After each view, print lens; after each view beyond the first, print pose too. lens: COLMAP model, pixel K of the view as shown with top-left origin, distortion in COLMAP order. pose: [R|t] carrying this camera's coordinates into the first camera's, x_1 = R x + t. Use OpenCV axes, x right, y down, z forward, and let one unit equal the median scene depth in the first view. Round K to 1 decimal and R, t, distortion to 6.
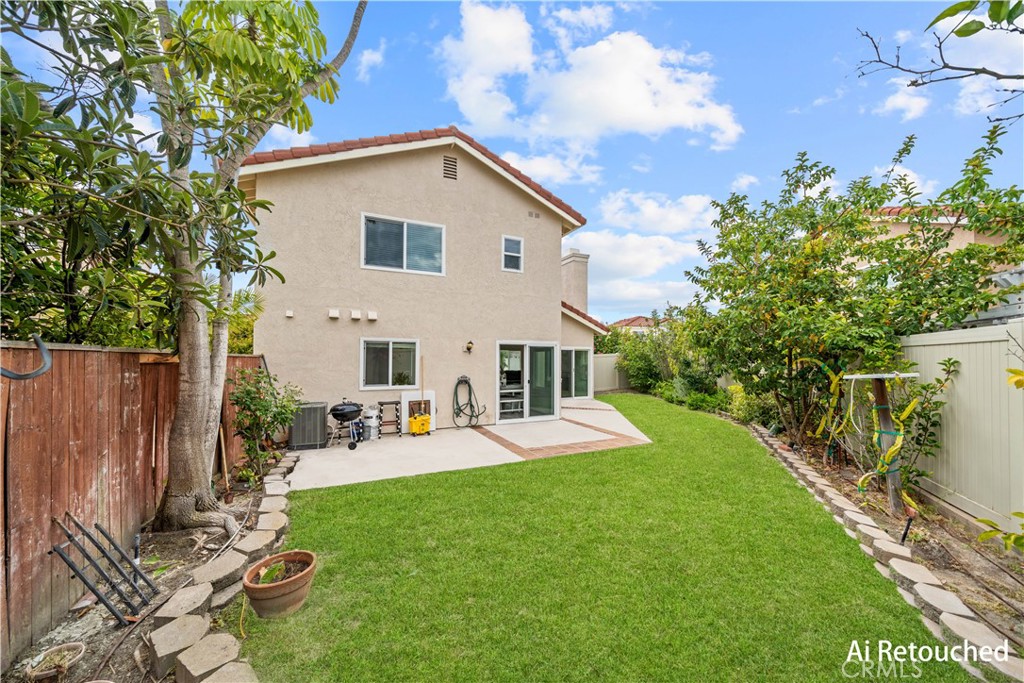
lens RADIAL K [[350.3, 0, 512.0], [0, 350.3, 341.5], [0, 0, 1]] dist [-0.000598, -0.000162]
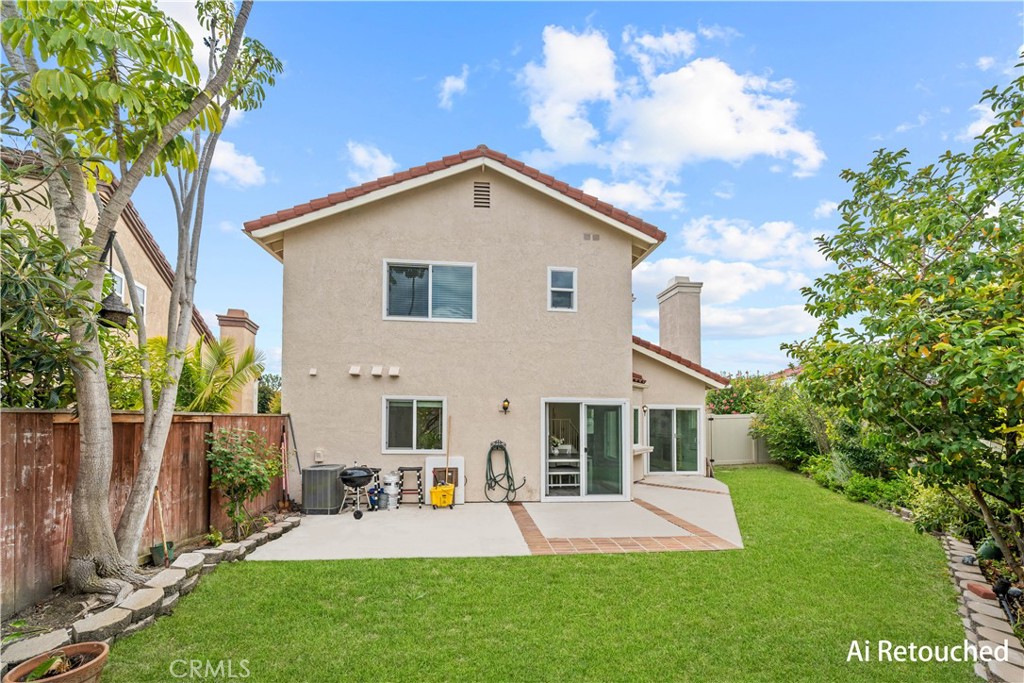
lens RADIAL K [[395.3, 0, 511.2], [0, 395.3, 395.6], [0, 0, 1]] dist [-0.000712, -0.000285]
pose [[0.944839, -0.009479, -0.327398, 0.210693], [0.006712, 0.999932, -0.009580, 0.000508], [0.327466, 0.006854, 0.944838, 0.127765]]
